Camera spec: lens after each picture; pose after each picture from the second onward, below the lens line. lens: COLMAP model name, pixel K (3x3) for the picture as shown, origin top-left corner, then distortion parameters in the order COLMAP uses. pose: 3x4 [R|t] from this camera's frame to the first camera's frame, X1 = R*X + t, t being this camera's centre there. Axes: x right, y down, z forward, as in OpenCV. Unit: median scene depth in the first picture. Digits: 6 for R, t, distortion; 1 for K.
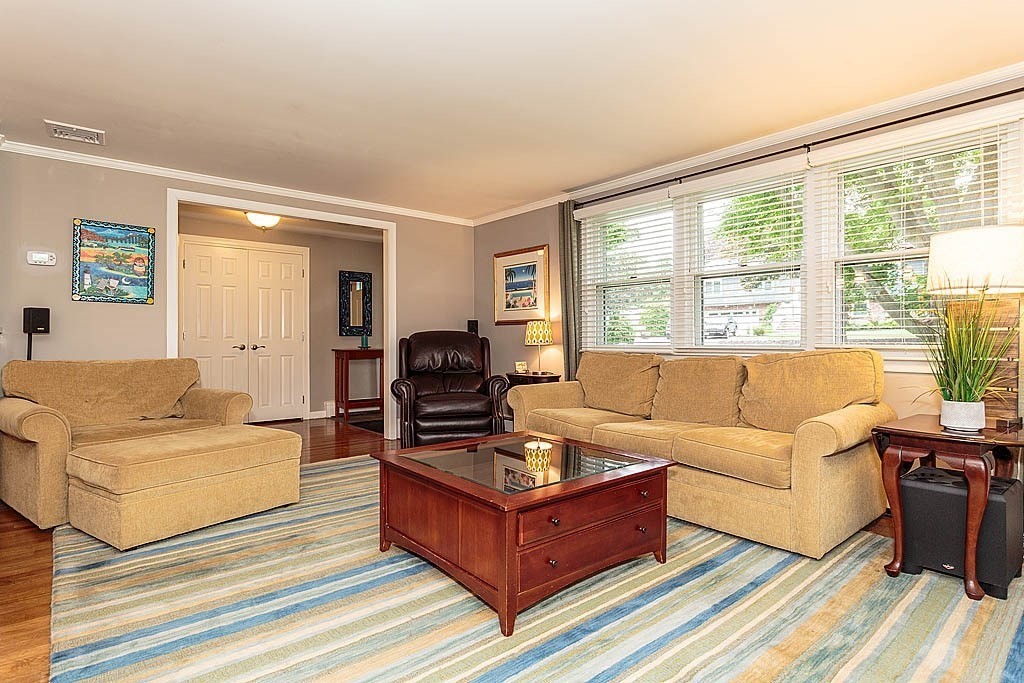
lens RADIAL K [[560.8, 0, 512.0], [0, 560.8, 341.5], [0, 0, 1]] dist [-0.000487, -0.000191]
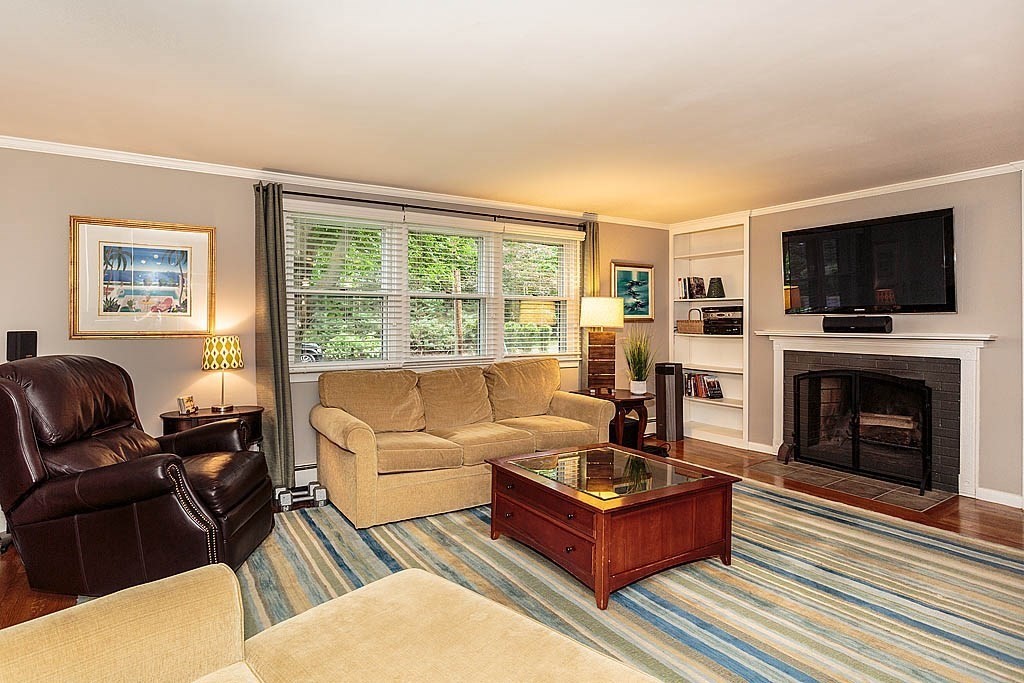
lens RADIAL K [[560.8, 0, 512.0], [0, 560.8, 341.5], [0, 0, 1]] dist [-0.000487, -0.000191]
pose [[0.112051, -0.018407, 0.993532, -0.585315], [0.004730, 0.999827, 0.017990, -0.037808], [-0.993691, 0.002684, 0.112119, 0.526185]]
